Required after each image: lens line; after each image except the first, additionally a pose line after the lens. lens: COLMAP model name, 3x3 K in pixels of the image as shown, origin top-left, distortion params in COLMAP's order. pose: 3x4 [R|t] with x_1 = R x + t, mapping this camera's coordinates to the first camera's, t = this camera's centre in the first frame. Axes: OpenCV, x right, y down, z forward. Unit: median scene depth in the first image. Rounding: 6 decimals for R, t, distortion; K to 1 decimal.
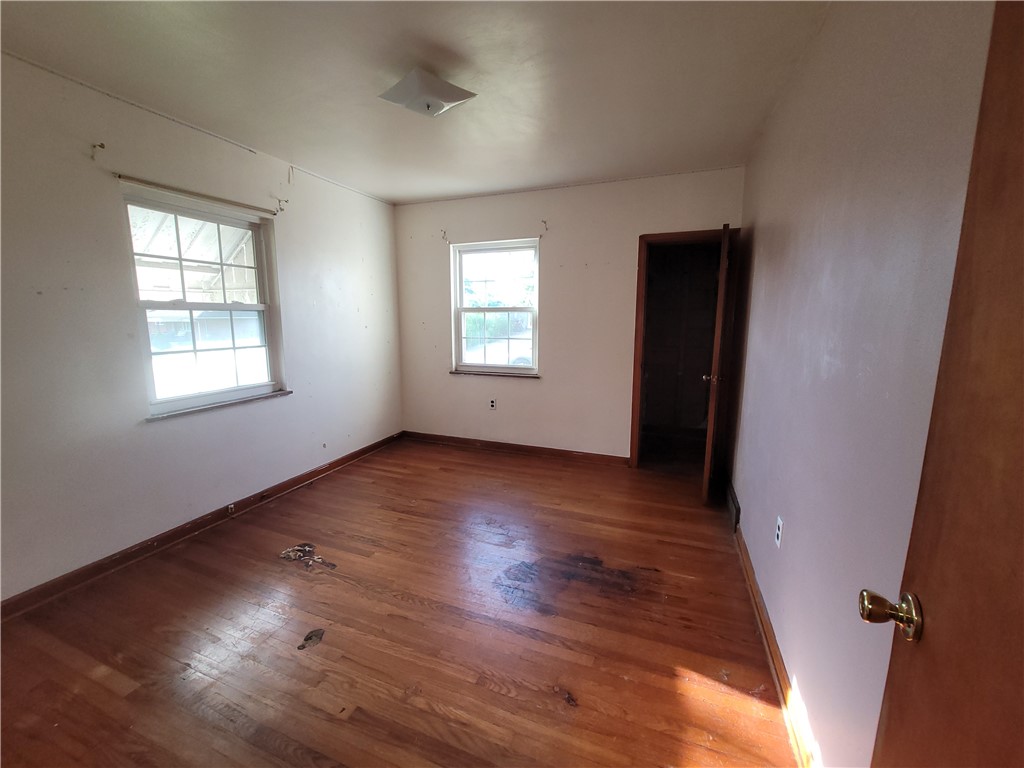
lens RADIAL K [[415.5, 0, 506.6], [0, 415.5, 381.9], [0, 0, 1]] dist [-0.004636, -0.000692]
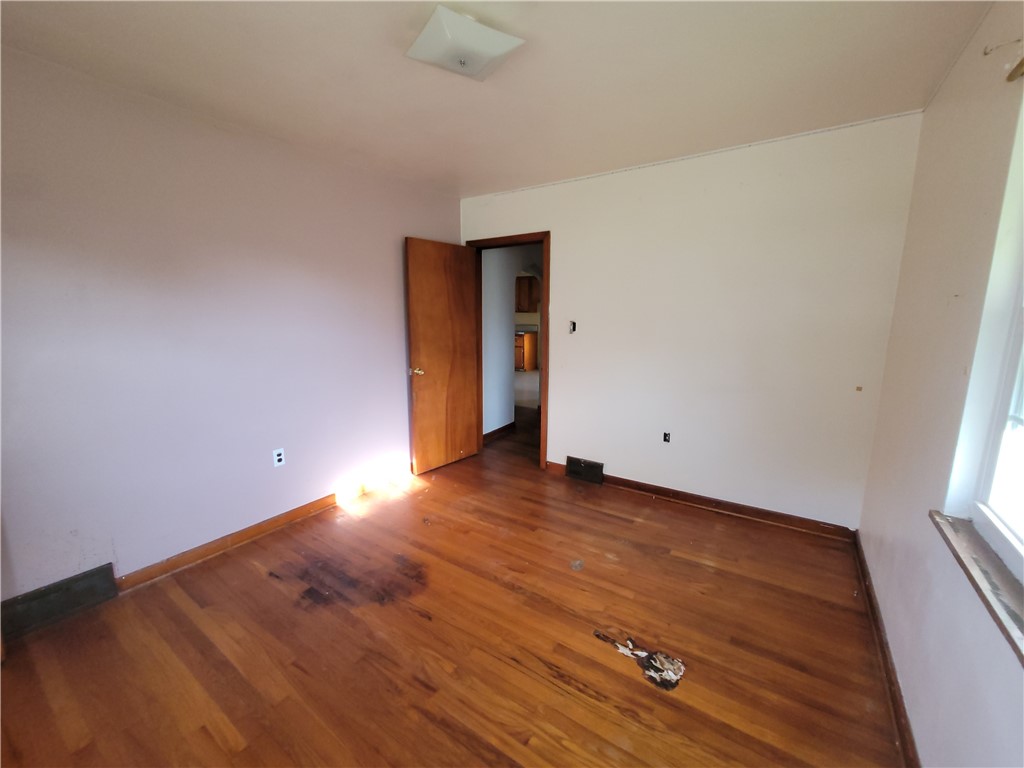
lens RADIAL K [[415.5, 0, 506.6], [0, 415.5, 381.9], [0, 0, 1]] dist [-0.004636, -0.000692]
pose [[-0.973355, -0.040990, 0.225610, -0.404577], [0.032683, 0.949049, 0.313430, -0.288453], [-0.226962, 0.312453, -0.922422, 1.631084]]
